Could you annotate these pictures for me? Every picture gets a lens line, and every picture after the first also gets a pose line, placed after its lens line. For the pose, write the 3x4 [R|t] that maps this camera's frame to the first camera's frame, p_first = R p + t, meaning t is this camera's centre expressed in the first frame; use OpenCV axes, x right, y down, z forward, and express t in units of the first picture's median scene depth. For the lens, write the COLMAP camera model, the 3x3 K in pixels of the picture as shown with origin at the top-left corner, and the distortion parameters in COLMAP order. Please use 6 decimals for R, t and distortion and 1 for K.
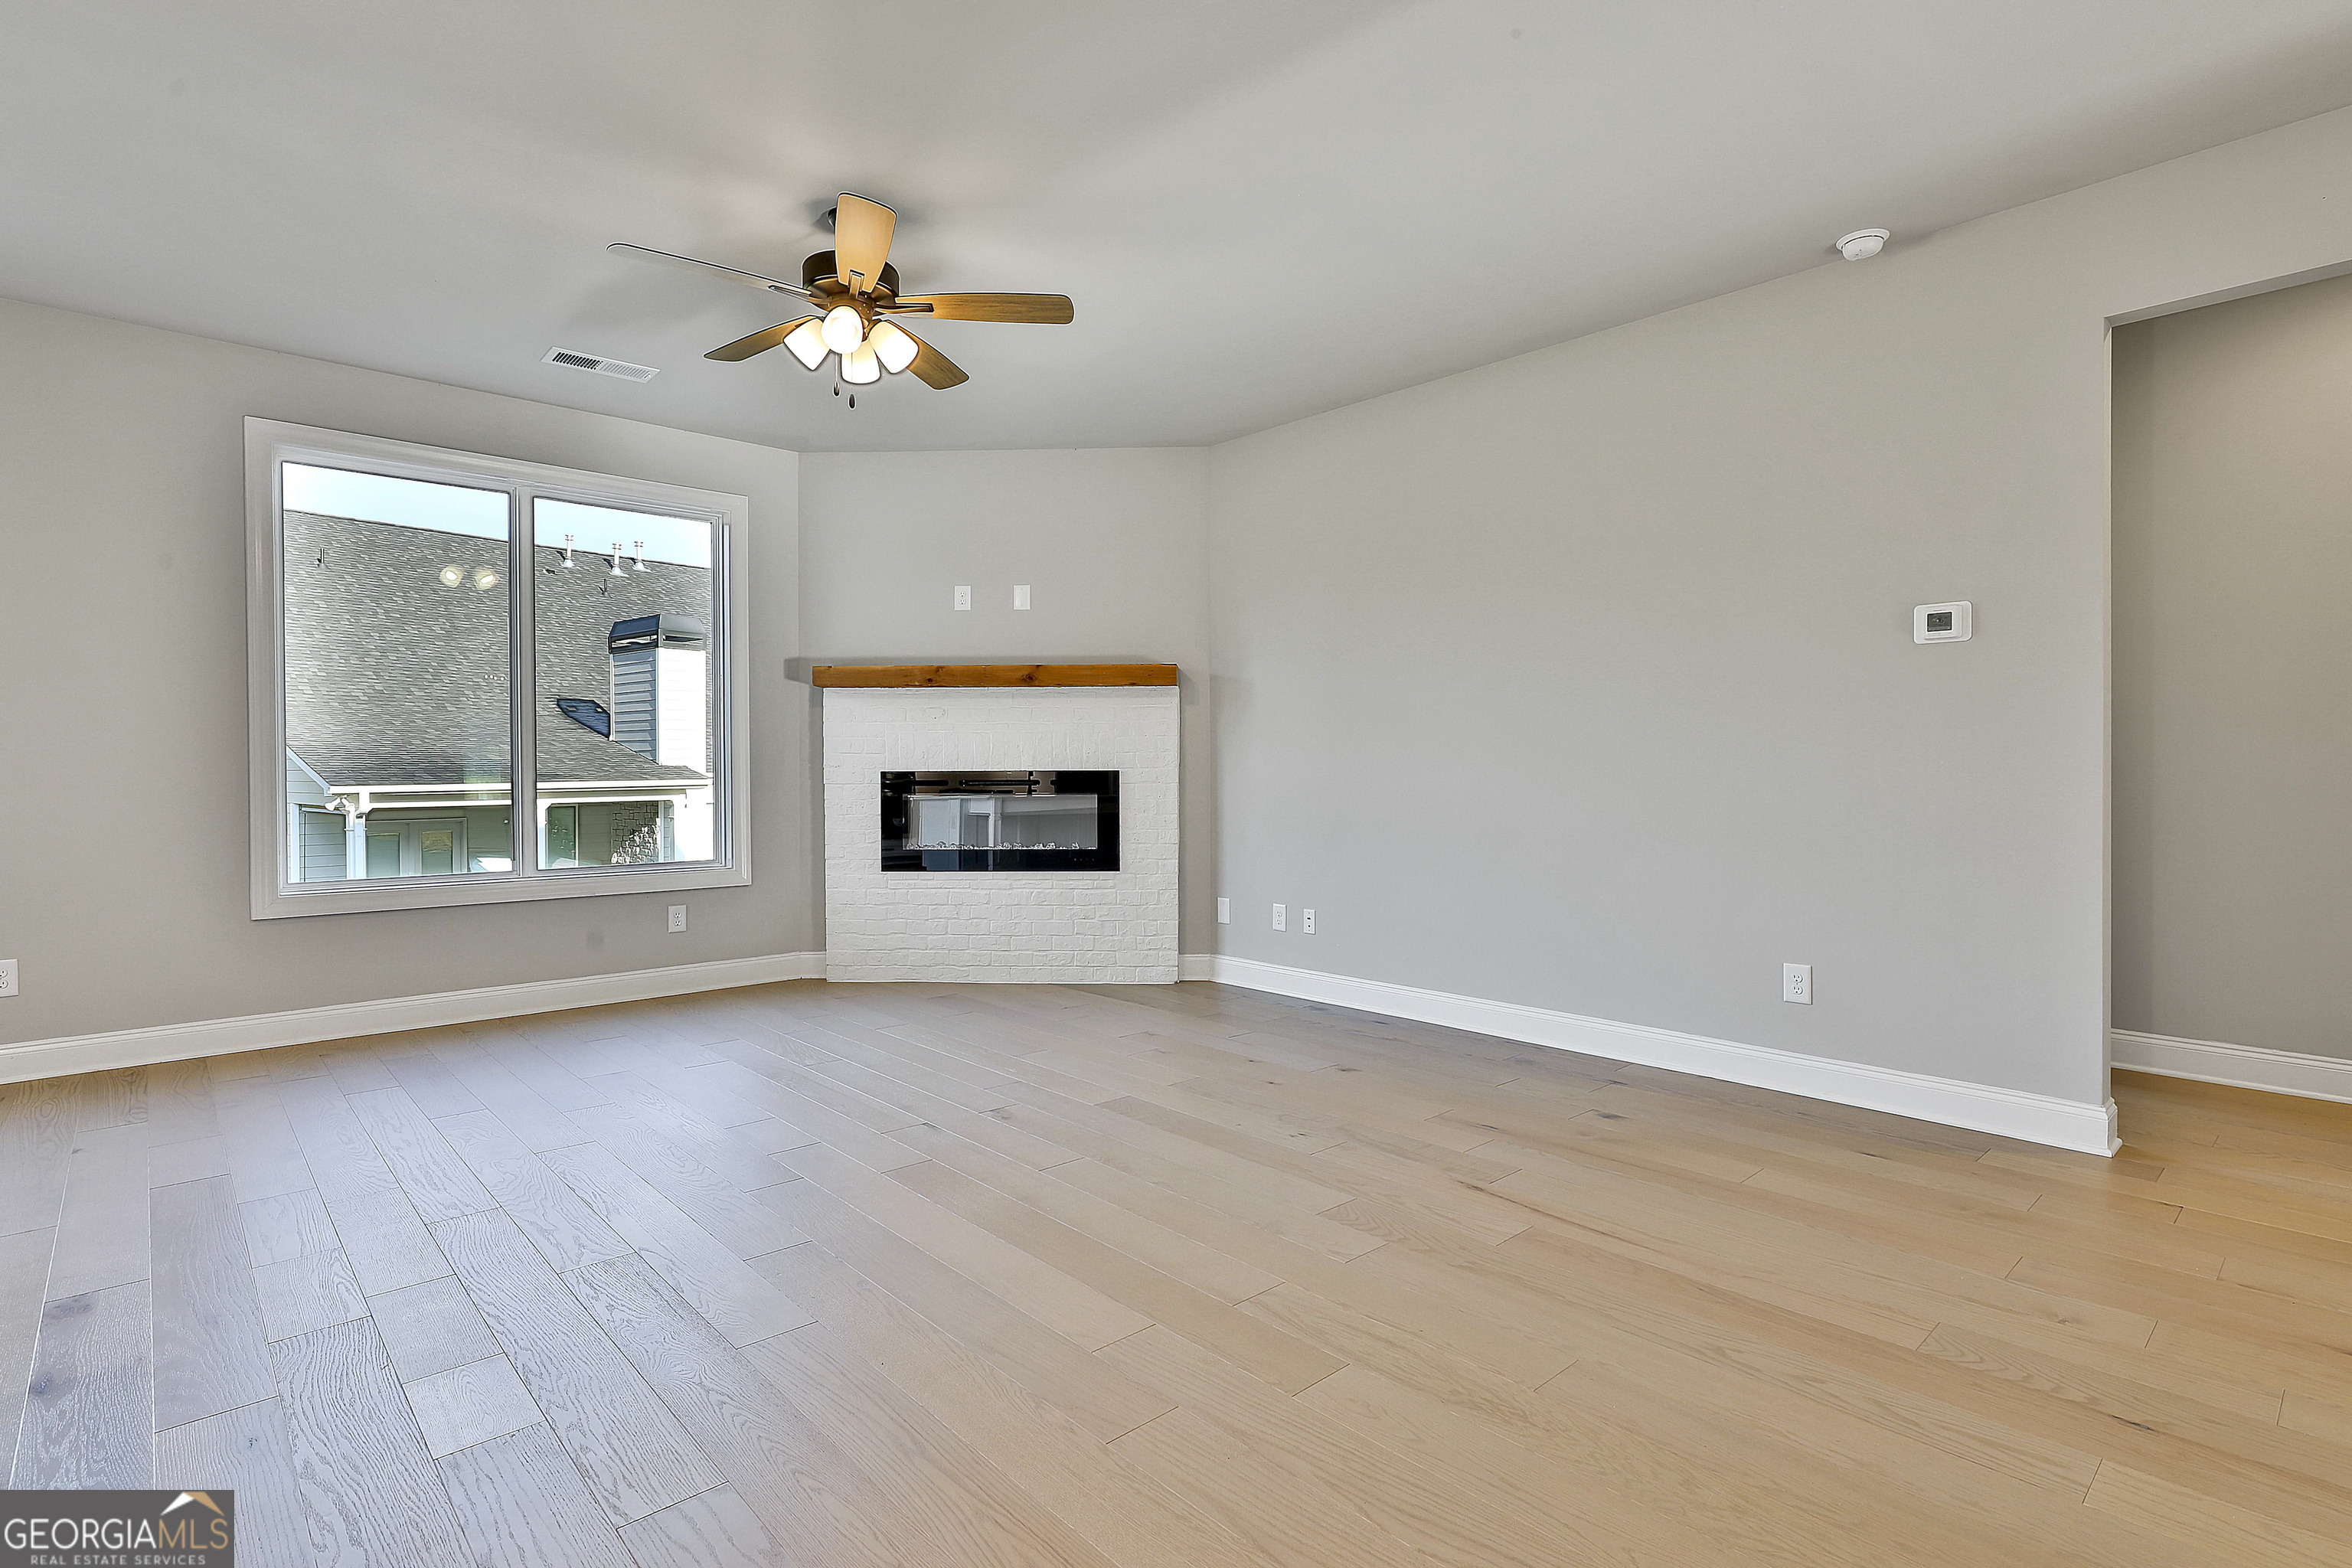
lens RADIAL K [[1134.6, 0, 1181.3], [0, 1134.6, 777.7], [0, 0, 1]] dist [-0.007871, 0.006288]
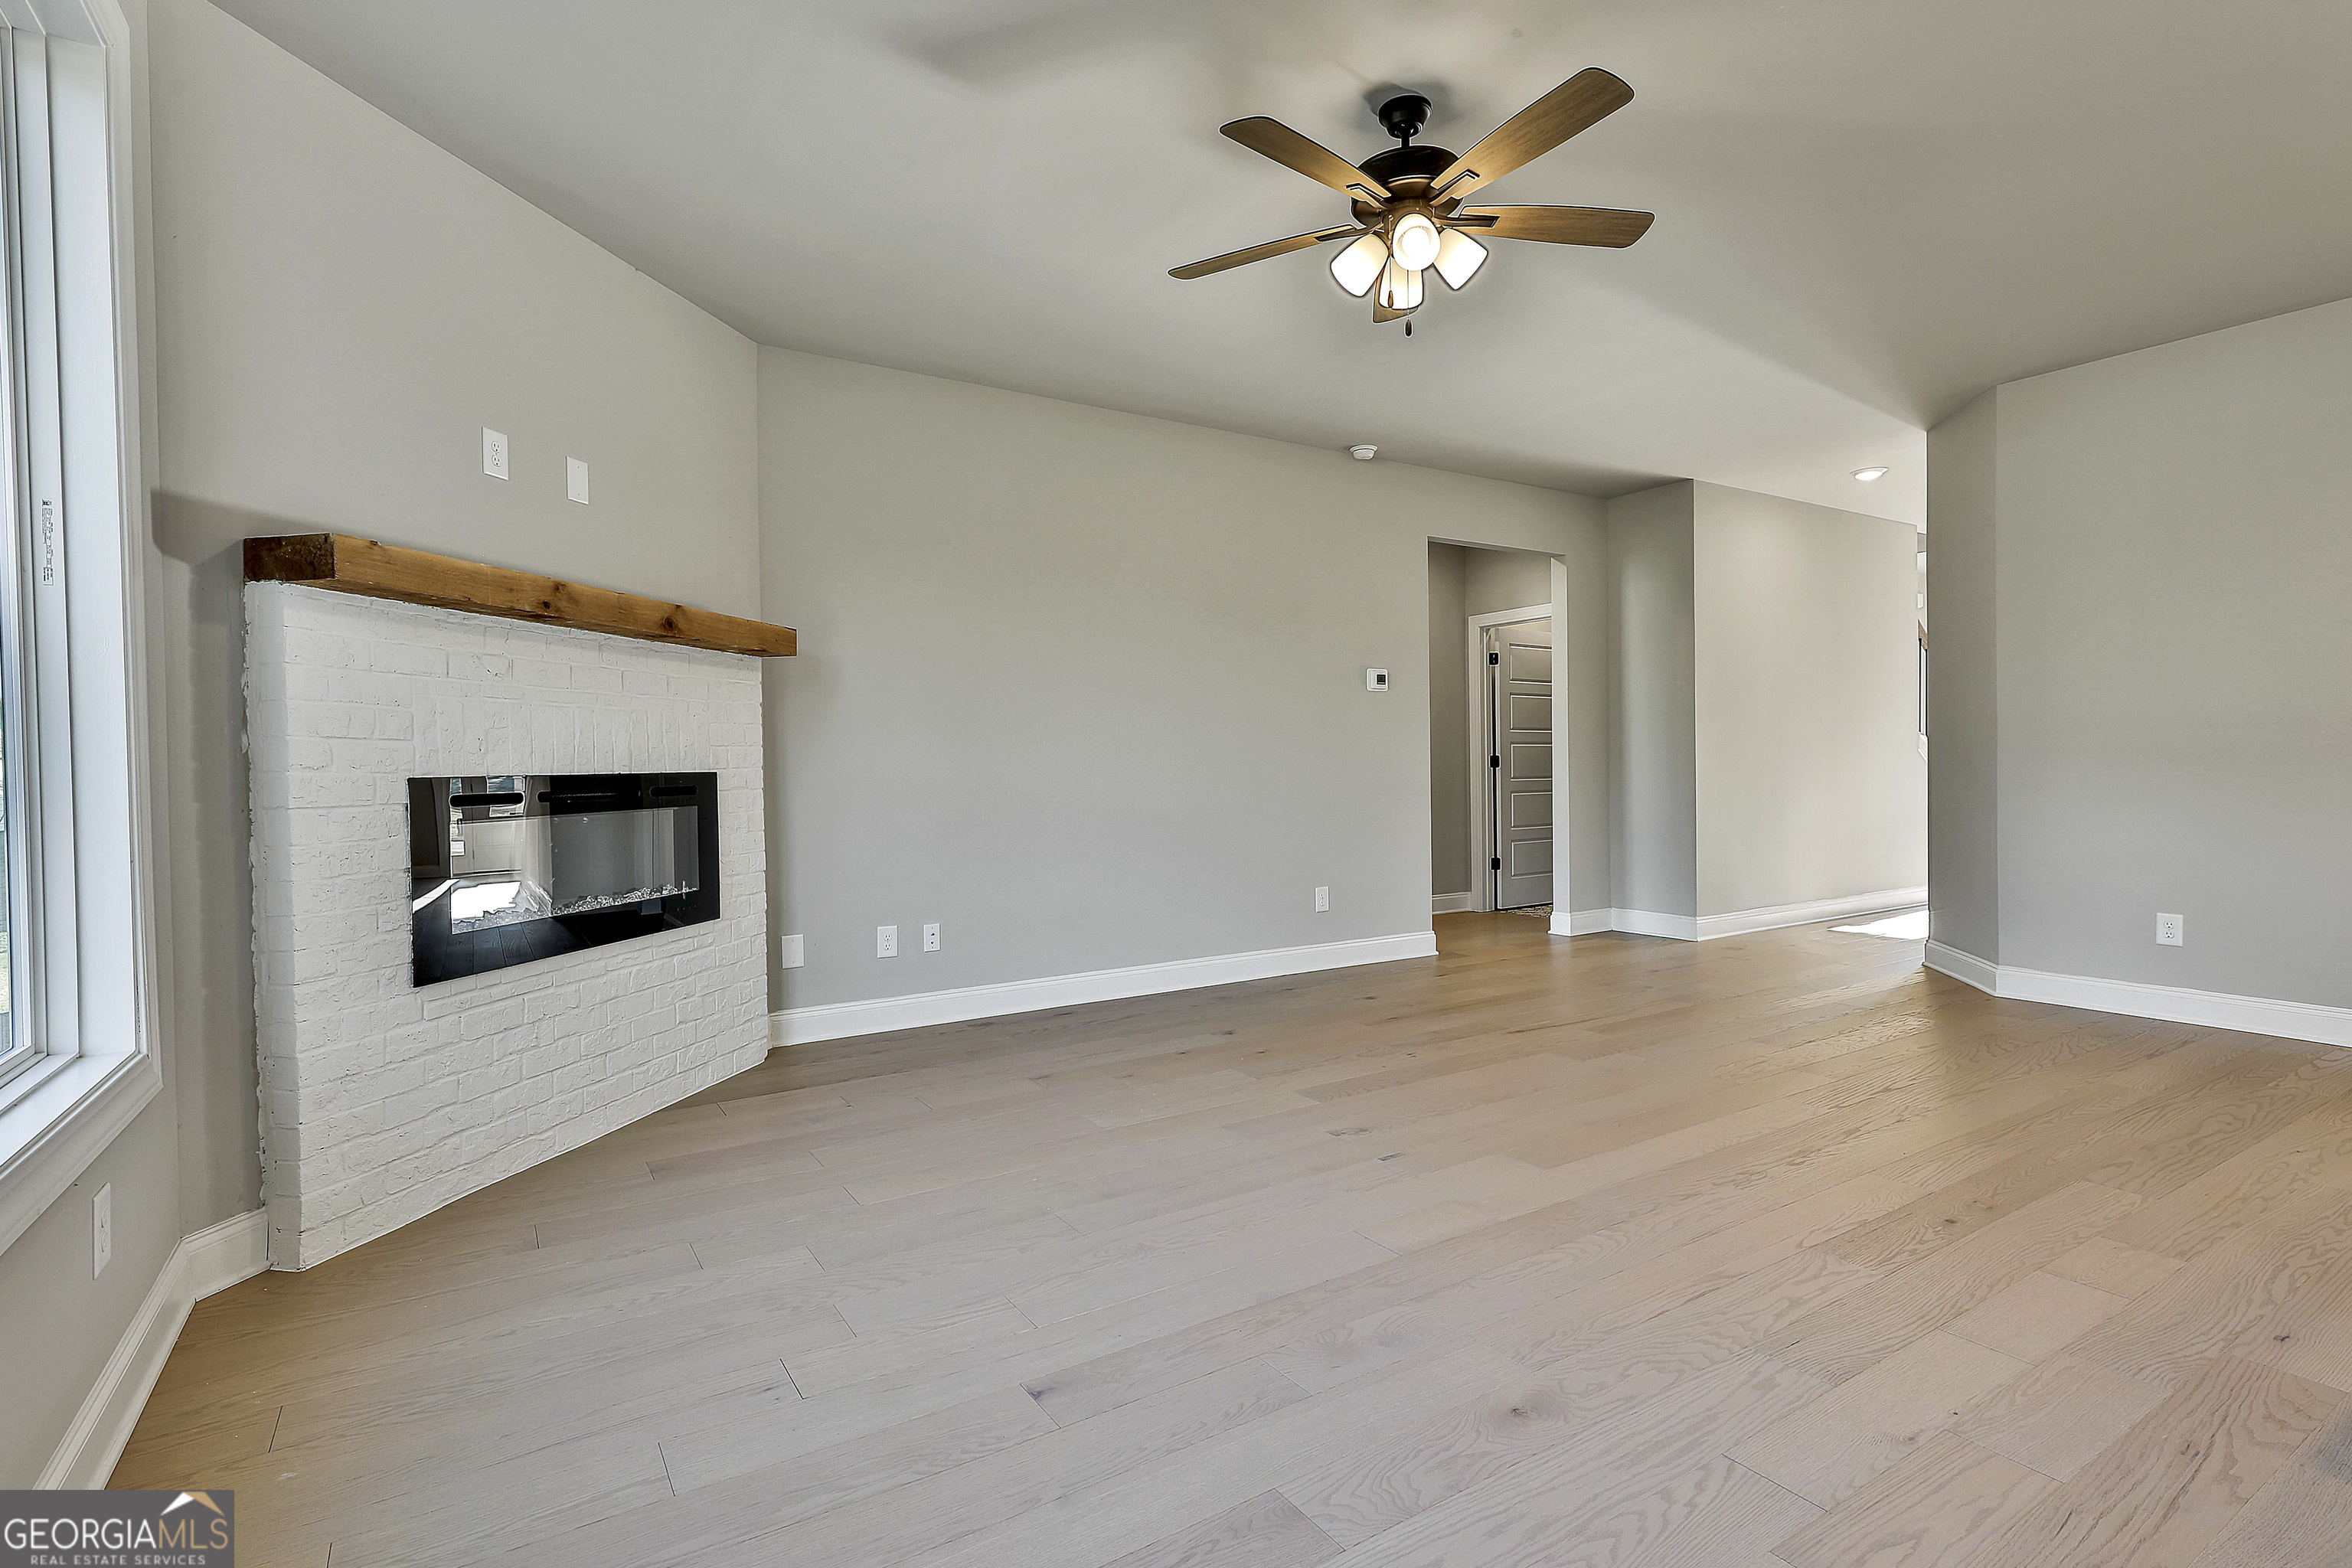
lens RADIAL K [[1134.6, 0, 1176.4], [0, 1134.6, 781.7], [0, 0, 1]] dist [-0.007871, 0.006288]
pose [[0.174219, -0.015911, 0.984578, -0.682730], [0.020029, 0.999720, 0.012612, -0.003779], [-0.984503, 0.017523, 0.174489, 0.604982]]
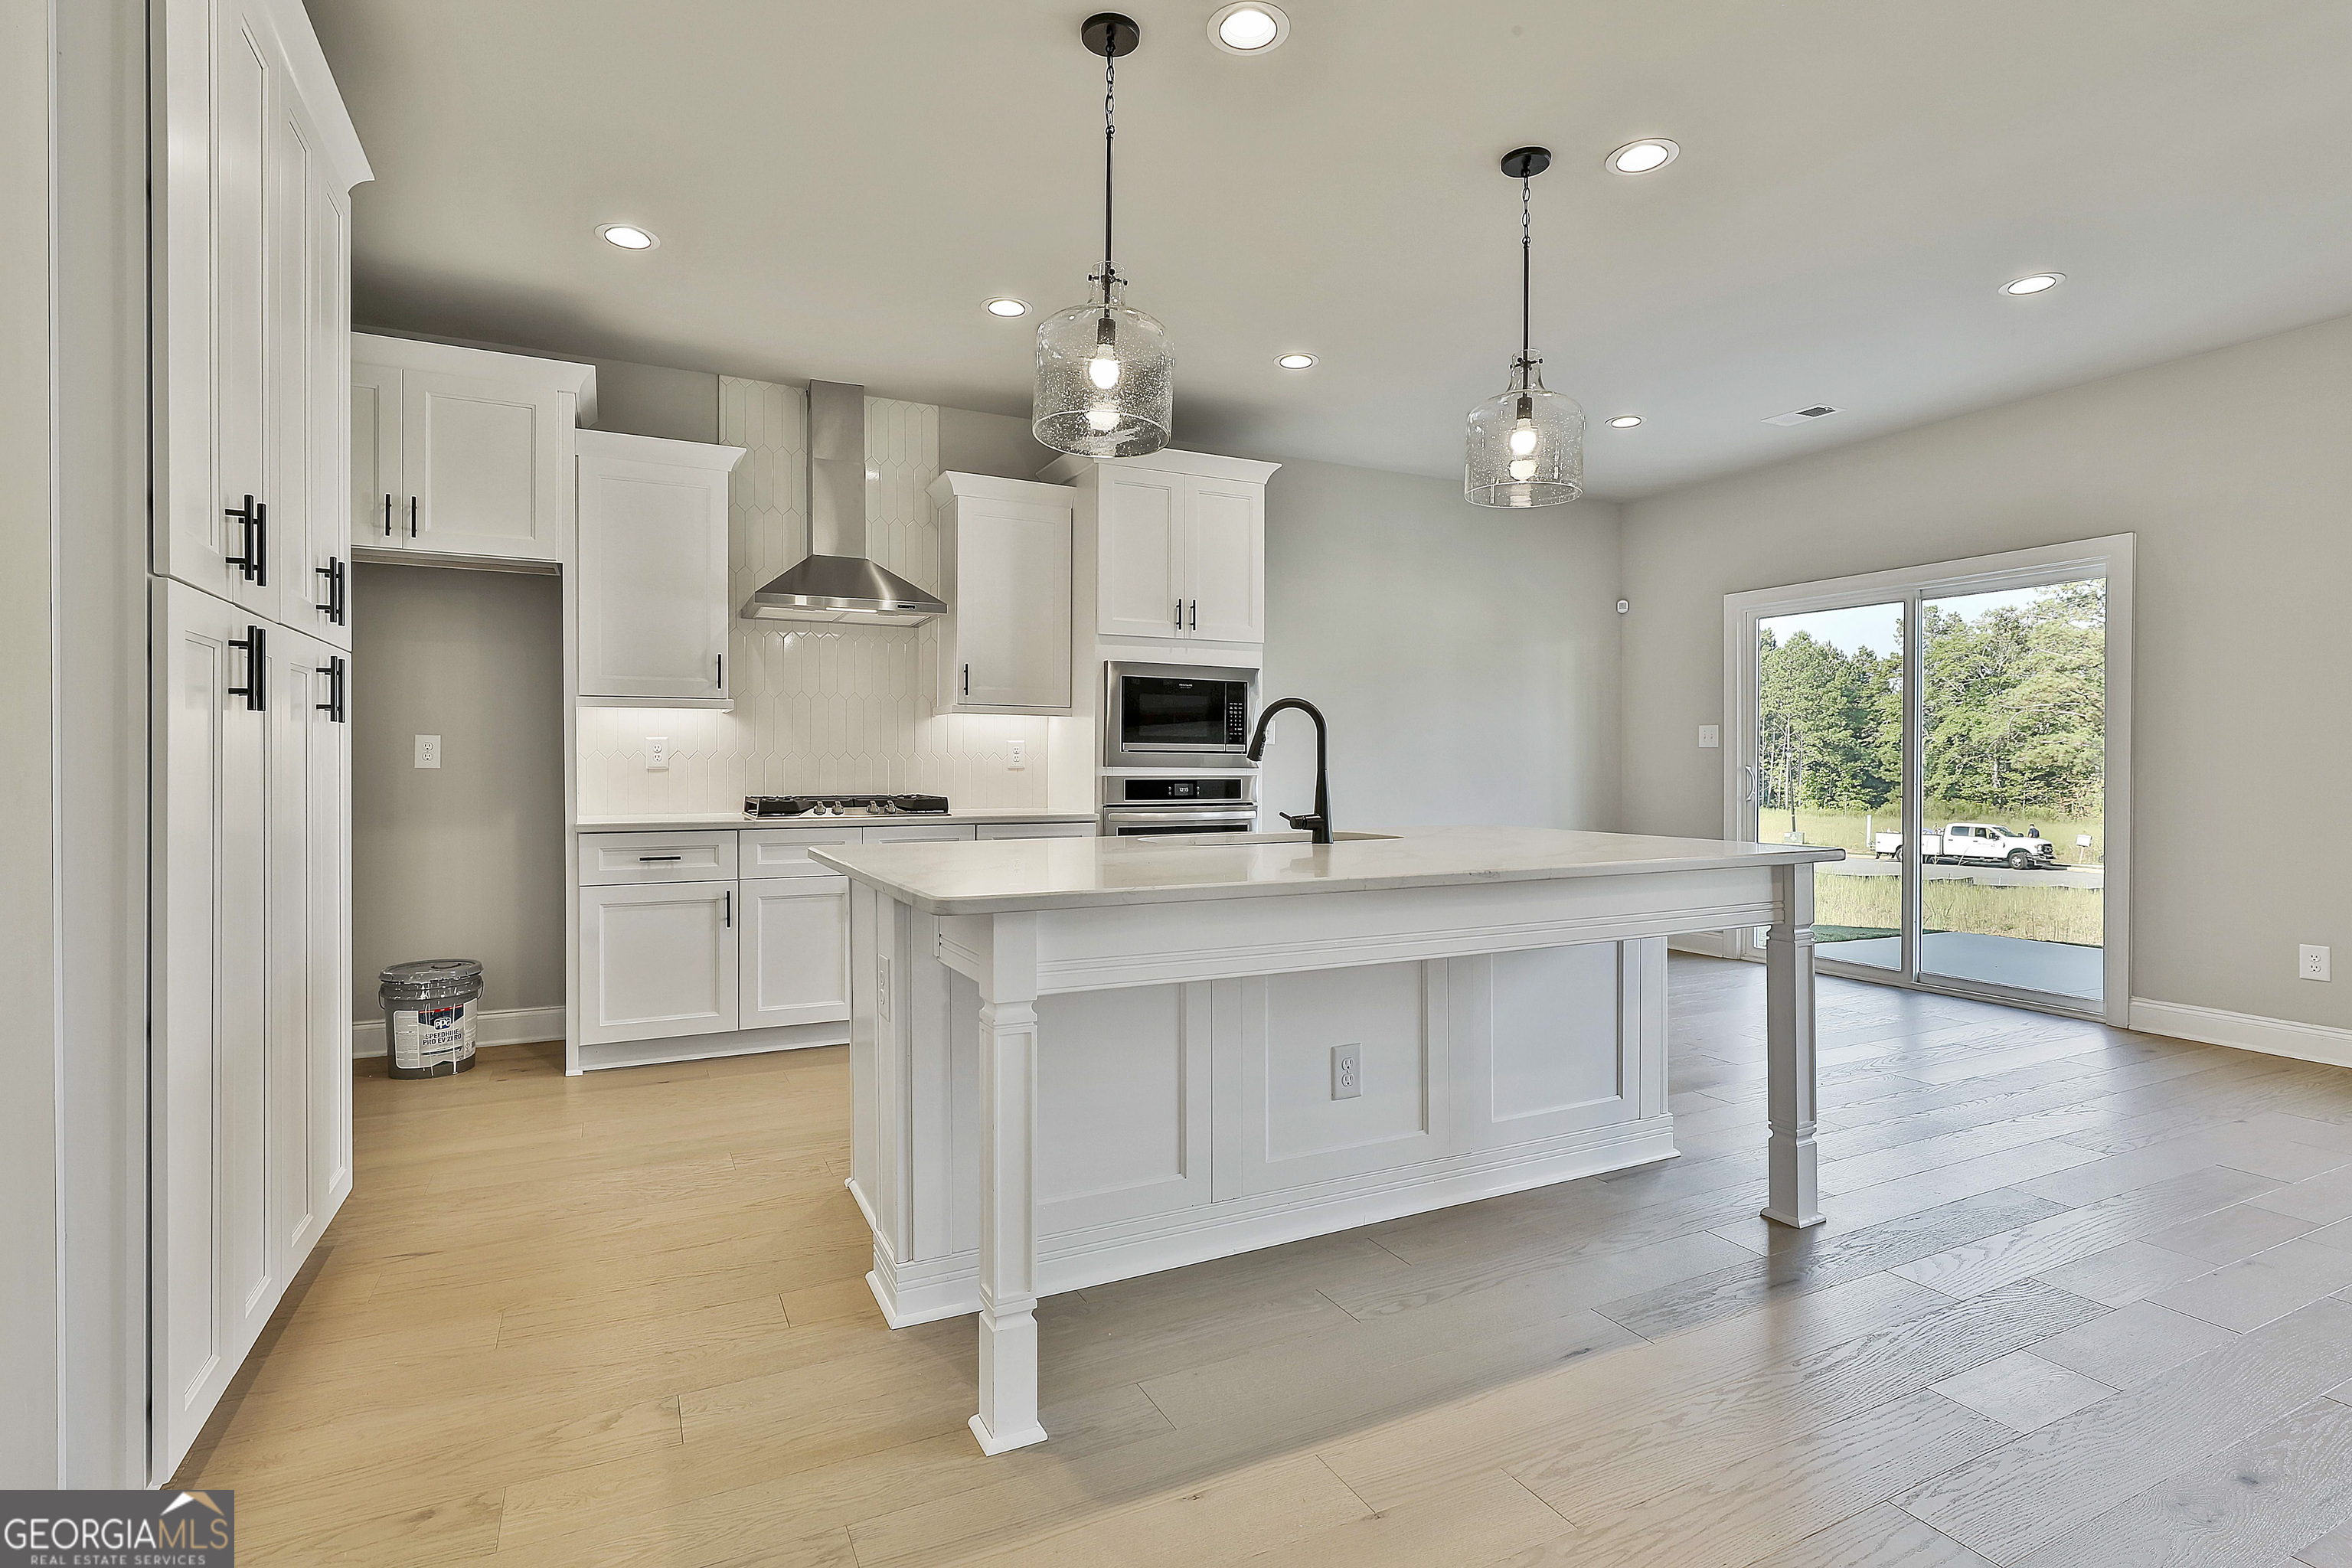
lens RADIAL K [[1134.6, 0, 1177.3], [0, 1134.6, 771.2], [0, 0, 1]] dist [-0.007871, 0.006288]
pose [[-0.280250, 0.008819, -0.959887, 0.193269], [-0.007866, 0.999903, 0.011483, -0.005228], [0.959895, 0.010768, -0.280153, 0.185092]]
